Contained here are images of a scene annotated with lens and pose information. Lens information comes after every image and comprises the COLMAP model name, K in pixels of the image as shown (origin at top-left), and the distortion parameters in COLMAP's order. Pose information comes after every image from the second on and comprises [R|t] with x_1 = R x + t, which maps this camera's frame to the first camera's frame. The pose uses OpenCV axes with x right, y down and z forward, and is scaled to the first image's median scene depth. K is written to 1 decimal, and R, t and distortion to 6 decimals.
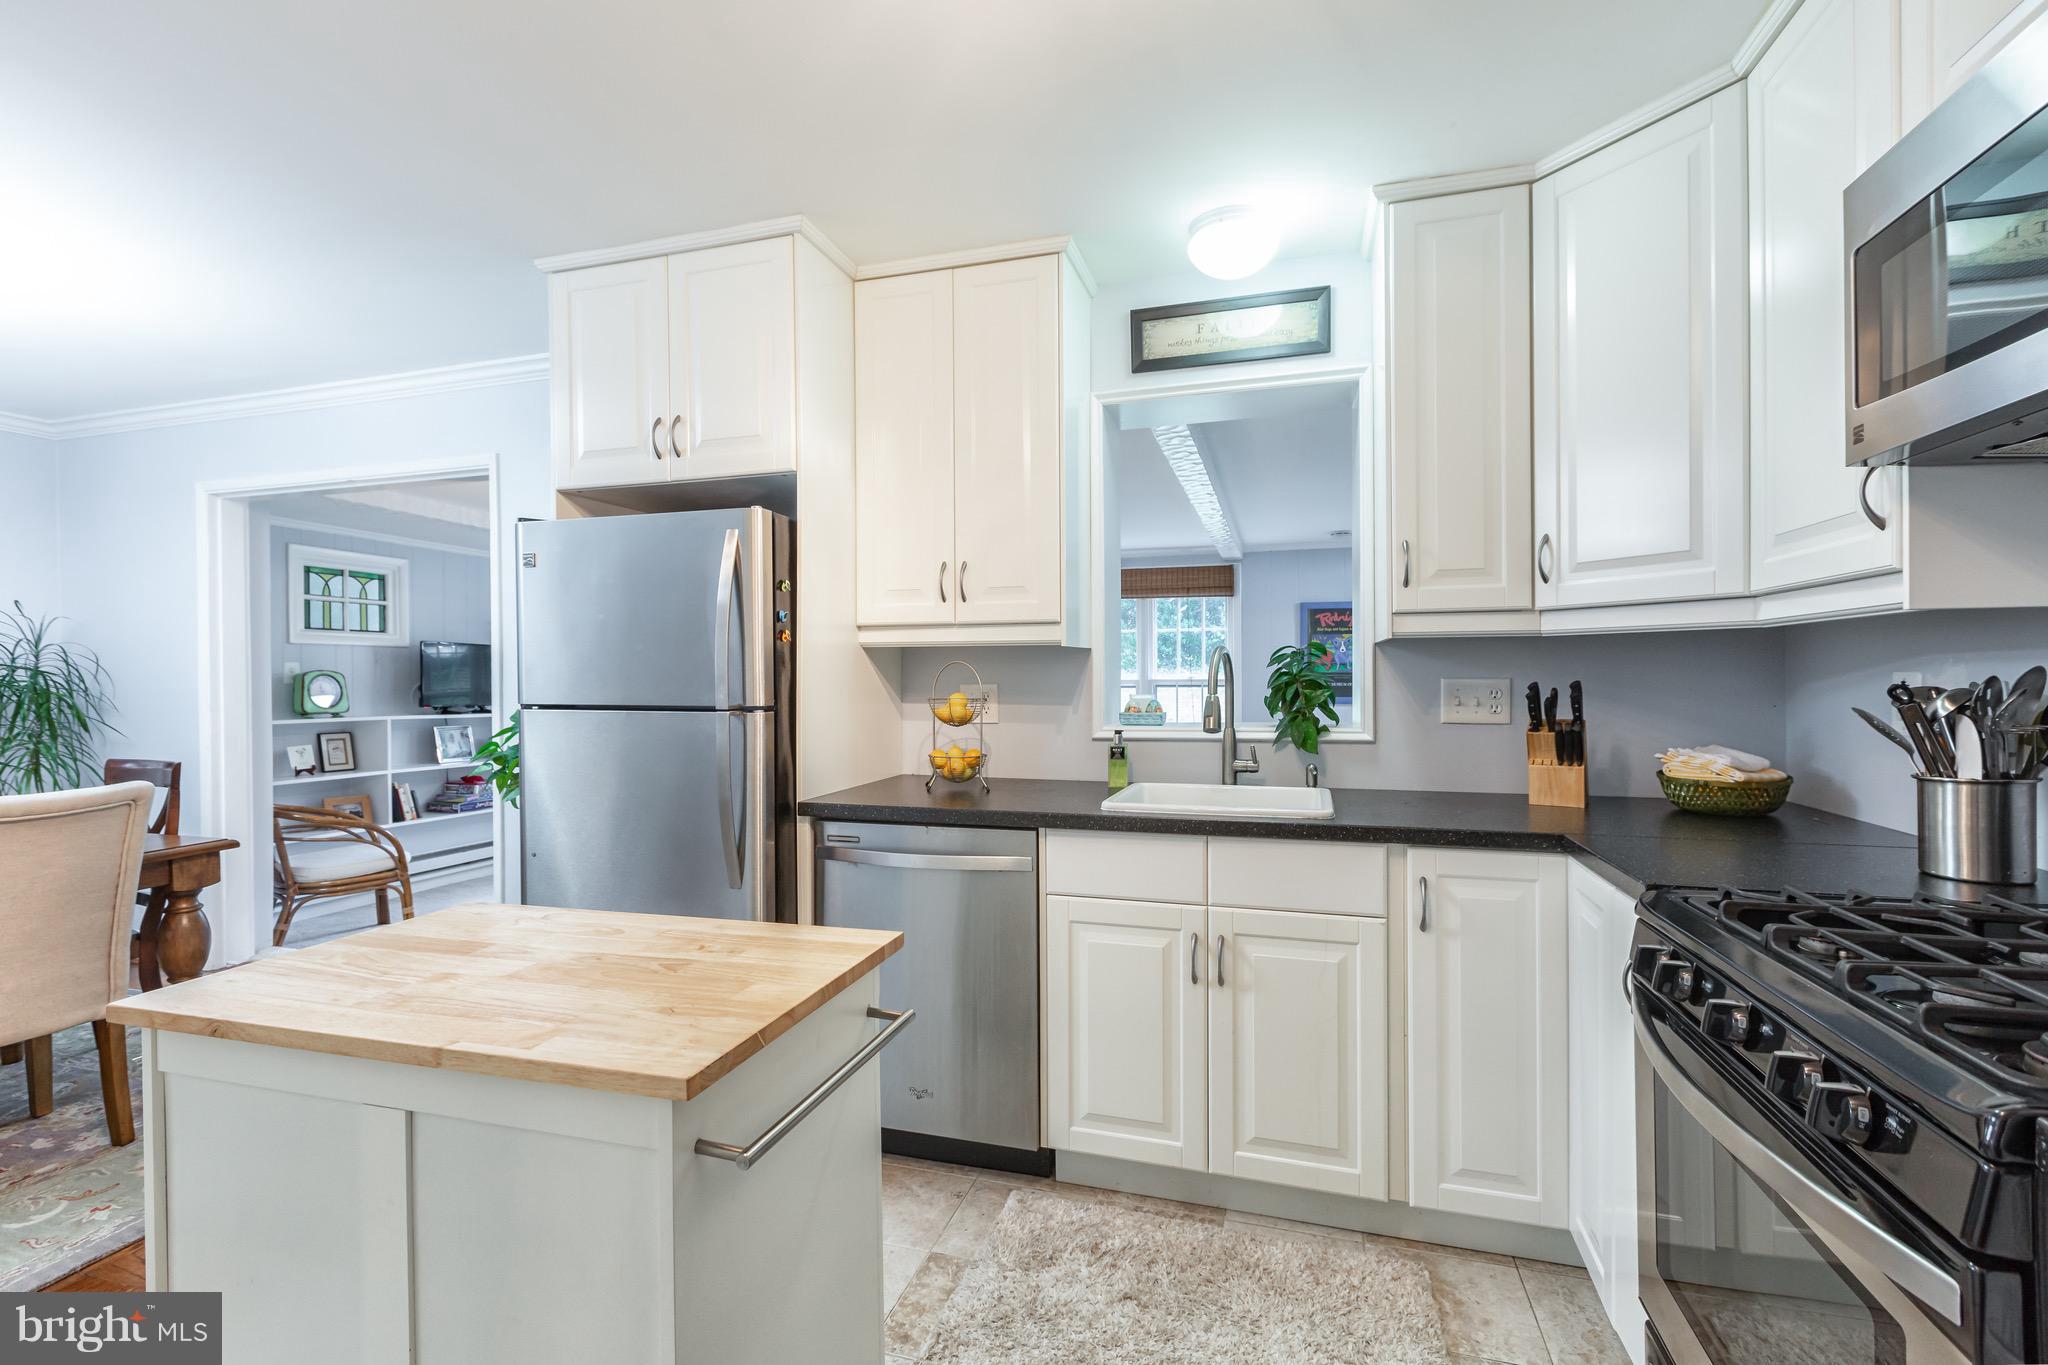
lens RADIAL K [[912.8, 0, 1023.7], [0, 912.8, 680.1], [0, 0, 1]] dist [-0.000001, -0.001519]
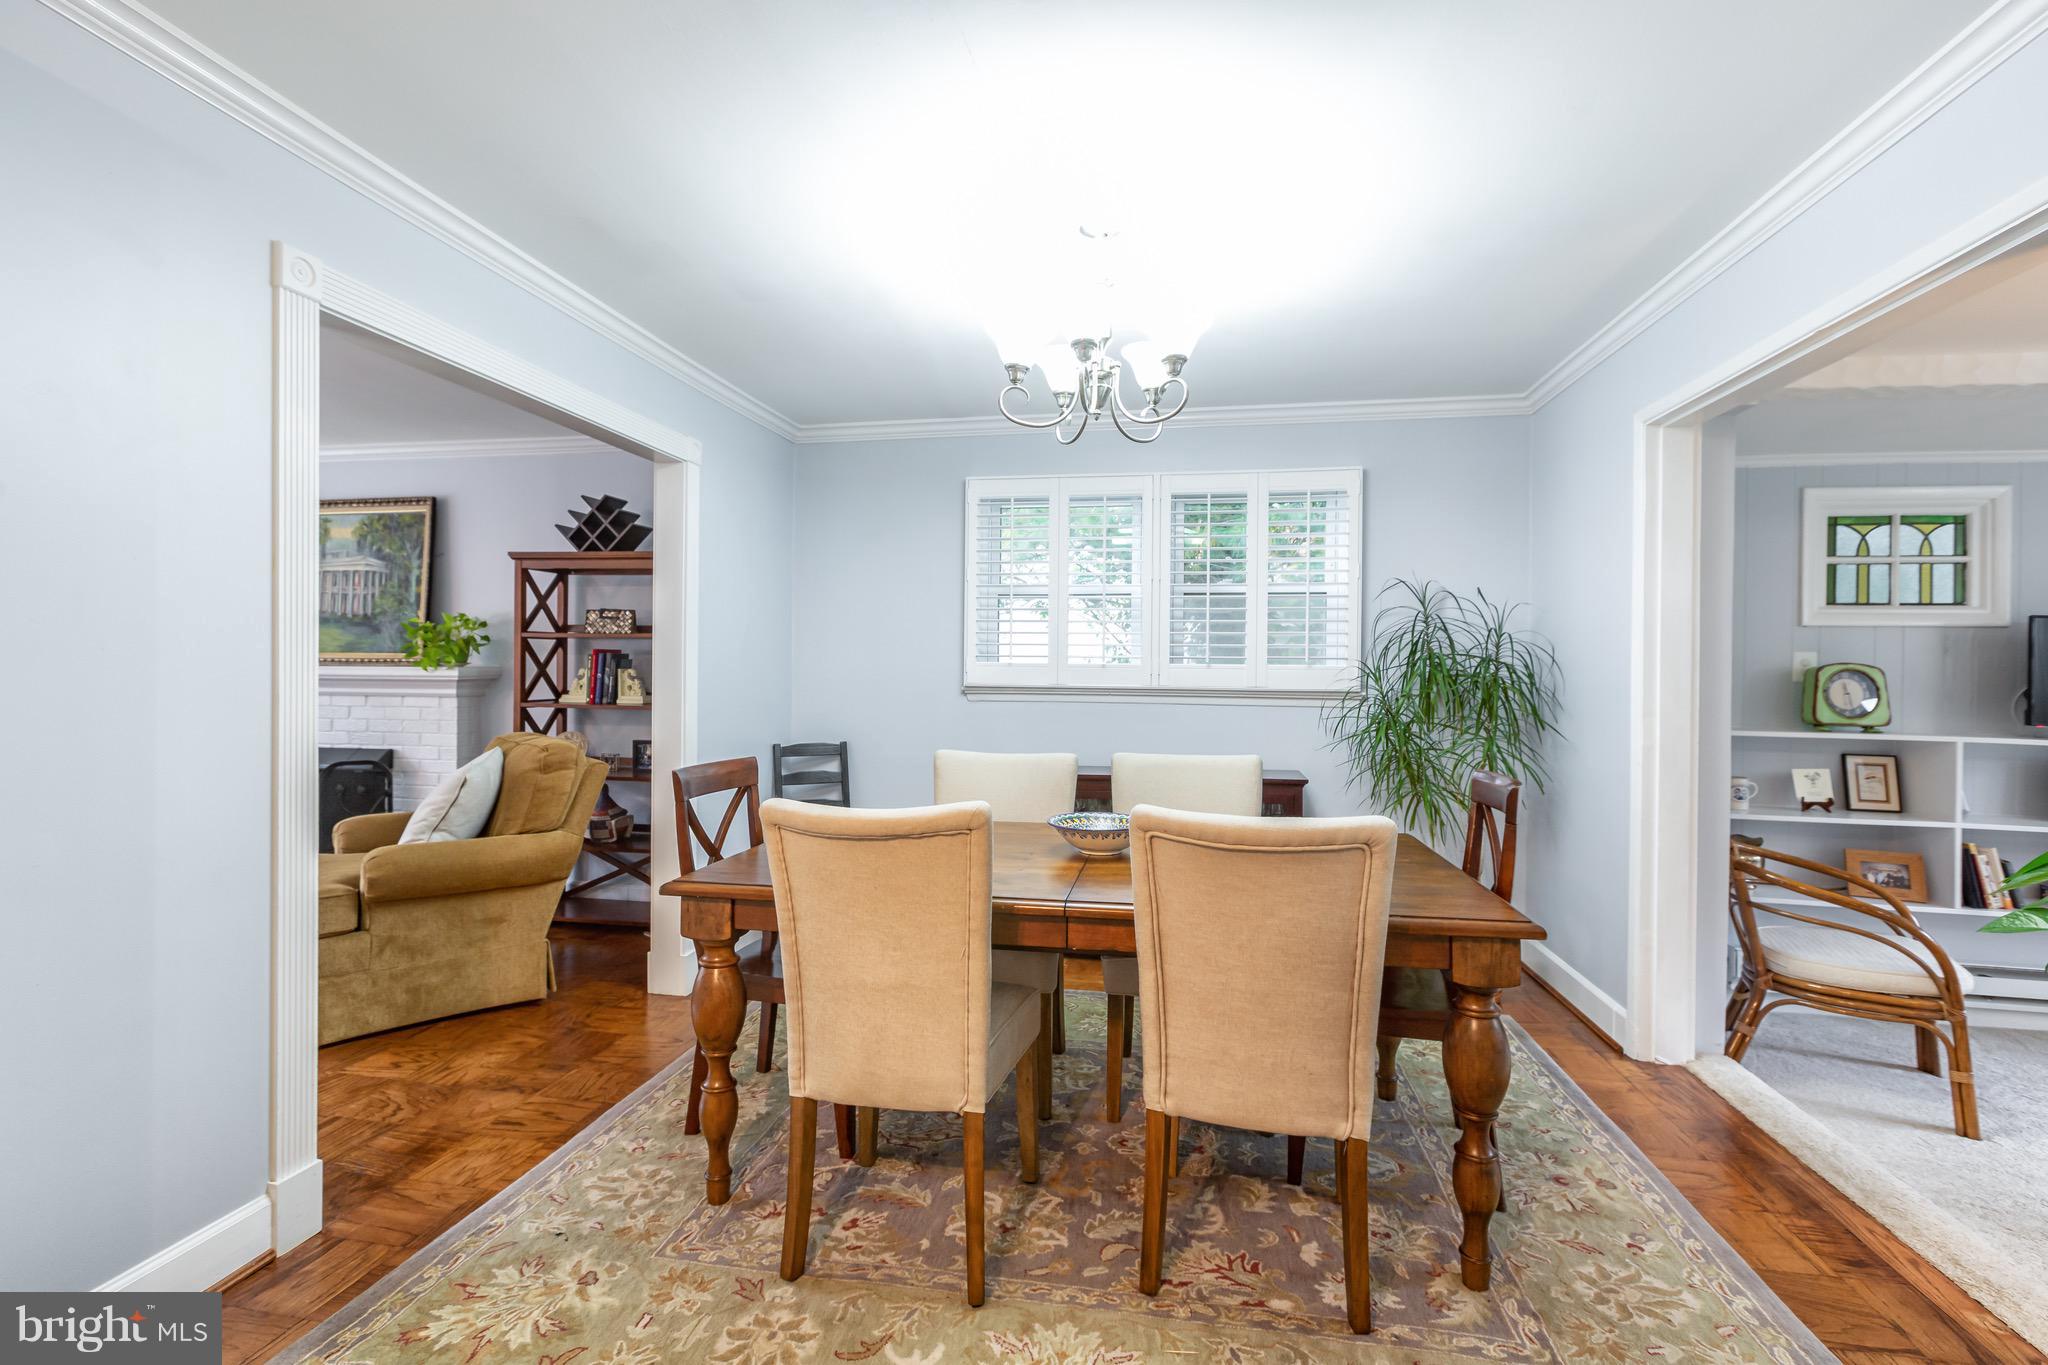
lens RADIAL K [[912.8, 0, 1027.6], [0, 912.8, 678.5], [0, 0, 1]] dist [-0.000001, -0.001519]
pose [[0.110535, 0.013902, -0.993775, -0.148773], [-0.014947, 0.999812, 0.012324, 0.001611], [0.993760, 0.013492, 0.110723, 0.302117]]
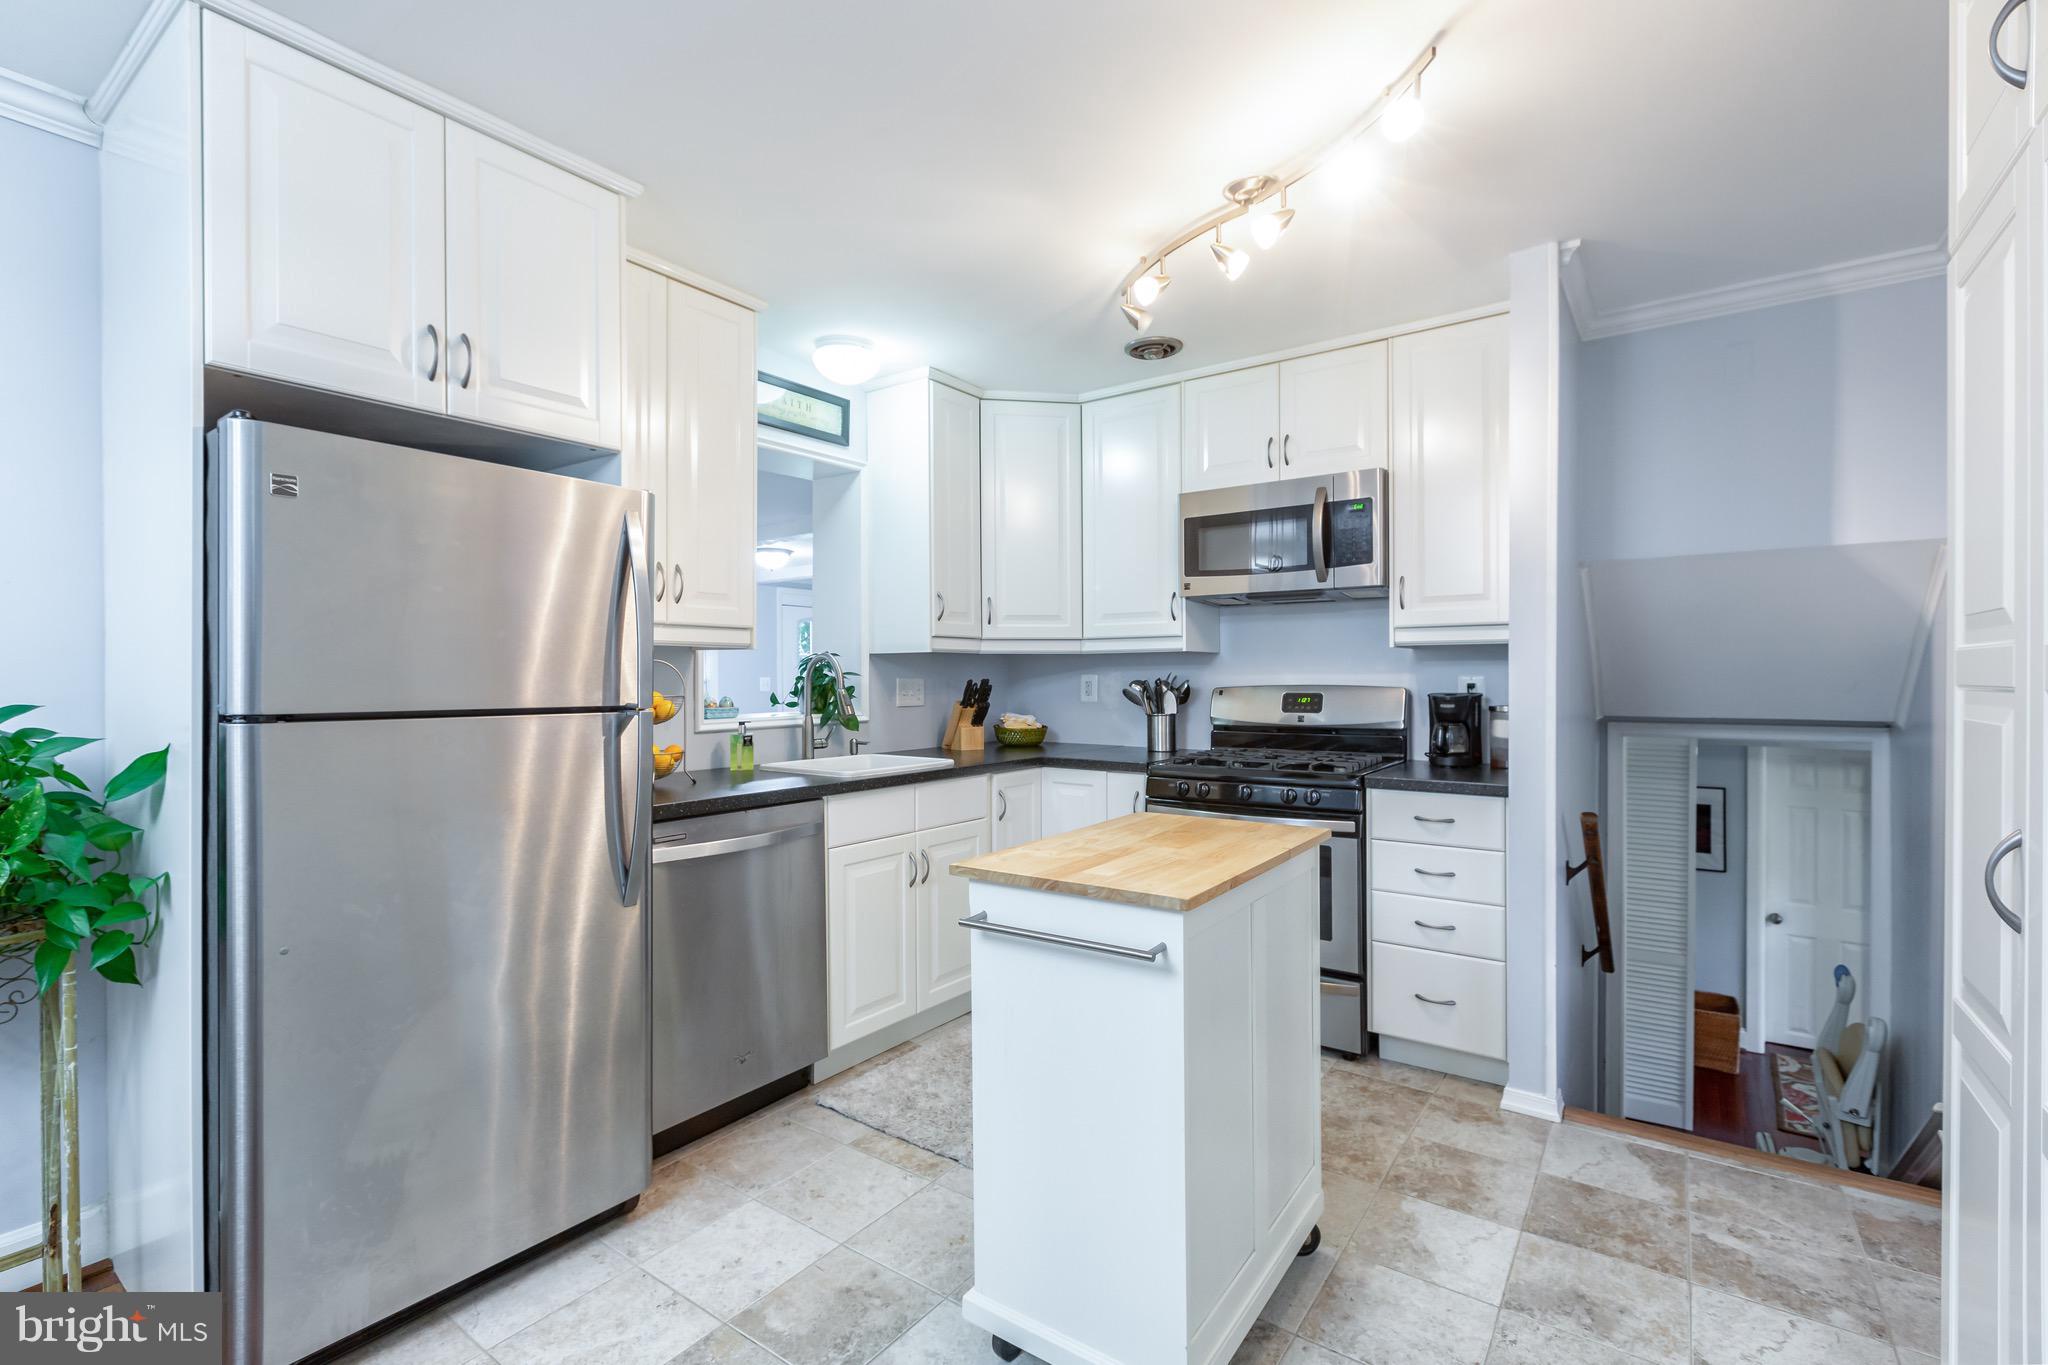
lens RADIAL K [[912.8, 0, 1023.8], [0, 912.8, 674.1], [0, 0, 1]] dist [-0.000001, -0.001519]
pose [[0.321066, 0.007533, 0.947027, -1.014868], [0.006656, 0.999926, -0.010210, 0.009931], [-0.947034, 0.009581, 0.320992, 0.324553]]
